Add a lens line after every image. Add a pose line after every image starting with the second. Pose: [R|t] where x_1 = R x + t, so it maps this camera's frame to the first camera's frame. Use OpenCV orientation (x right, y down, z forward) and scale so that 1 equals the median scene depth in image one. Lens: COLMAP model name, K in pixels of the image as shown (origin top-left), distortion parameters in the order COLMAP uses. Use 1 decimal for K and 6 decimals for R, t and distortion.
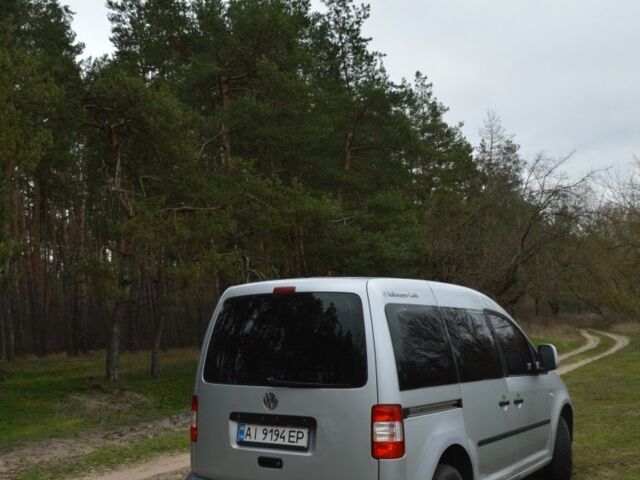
lens RADIAL K [[764.7, 0, 319.3], [0, 764.7, 237.6], [0, 0, 1]] dist [-0.014115, 0.013346]
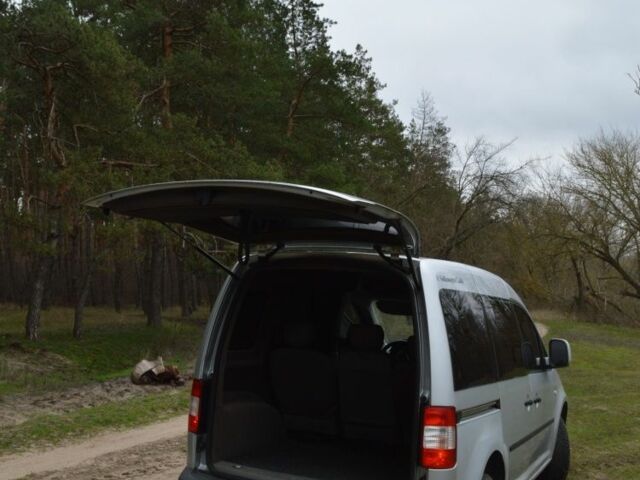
lens RADIAL K [[764.7, 0, 319.3], [0, 764.7, 237.6], [0, 0, 1]] dist [-0.014115, 0.013346]
pose [[0.991269, 0.072981, 0.109817, -0.027165], [-0.077269, 0.996385, 0.035312, 0.001544], [-0.106843, -0.043489, 0.993324, 0.029009]]
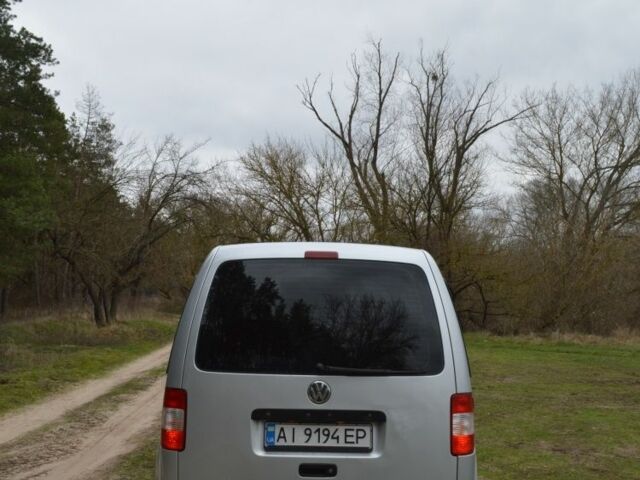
lens RADIAL K [[764.7, 0, 319.3], [0, 764.7, 237.6], [0, 0, 1]] dist [-0.014115, 0.013346]
pose [[0.841576, 0.078056, 0.534469, -0.093099], [-0.090090, 0.995927, -0.003594, 0.010325], [-0.532572, -0.045125, 0.845181, 0.062318]]
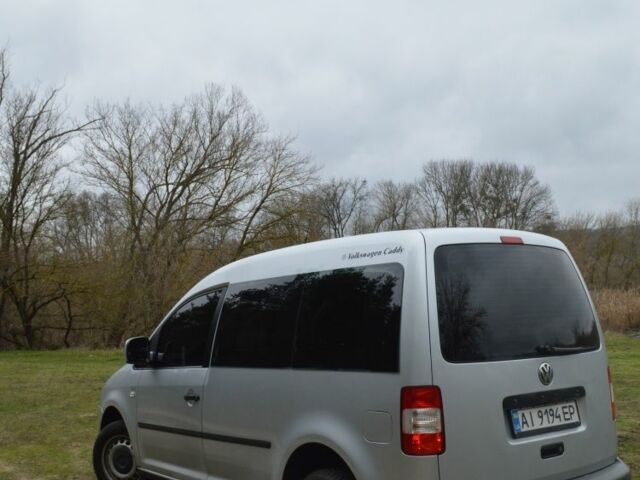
lens RADIAL K [[764.7, 0, 319.3], [0, 764.7, 237.6], [0, 0, 1]] dist [-0.014115, 0.013346]
pose [[0.371165, 0.095042, 0.923690, -0.169320], [-0.068864, 0.994826, -0.074689, 0.027215], [-0.926010, -0.035887, 0.375789, 0.171596]]
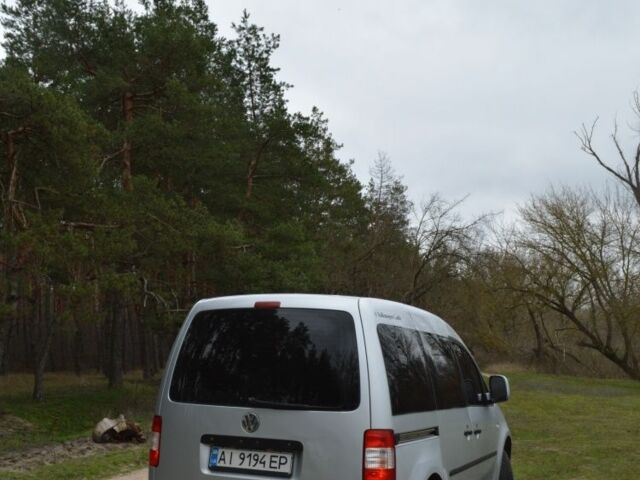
lens RADIAL K [[762.7, 0, 320.0], [0, 762.7, 240.0], [0, 0, 1]] dist [-0.013293, 0.020576]
pose [[0.986051, 0.062377, 0.154315, -0.025538], [-0.056398, 0.997489, -0.042826, 0.004886], [-0.156599, 0.033525, 0.987093, 0.011692]]
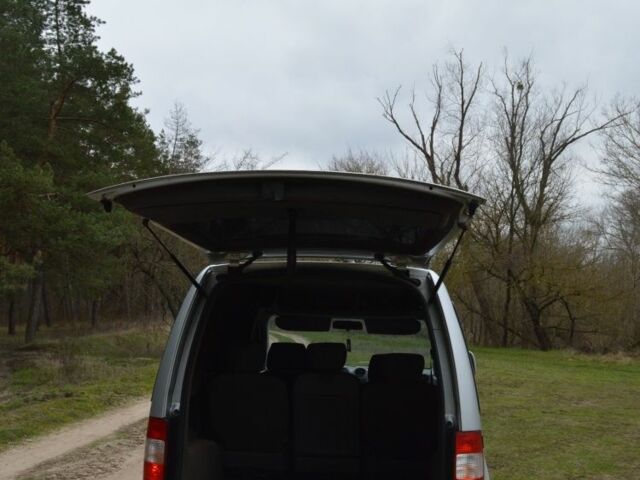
lens RADIAL K [[764.7, 0, 319.3], [0, 764.7, 237.6], [0, 0, 1]] dist [-0.014115, 0.013346]
pose [[0.897760, 0.084978, 0.432209, -0.070798], [-0.089231, 0.995956, -0.010472, 0.007525], [-0.431351, -0.029165, 0.901712, 0.064273]]
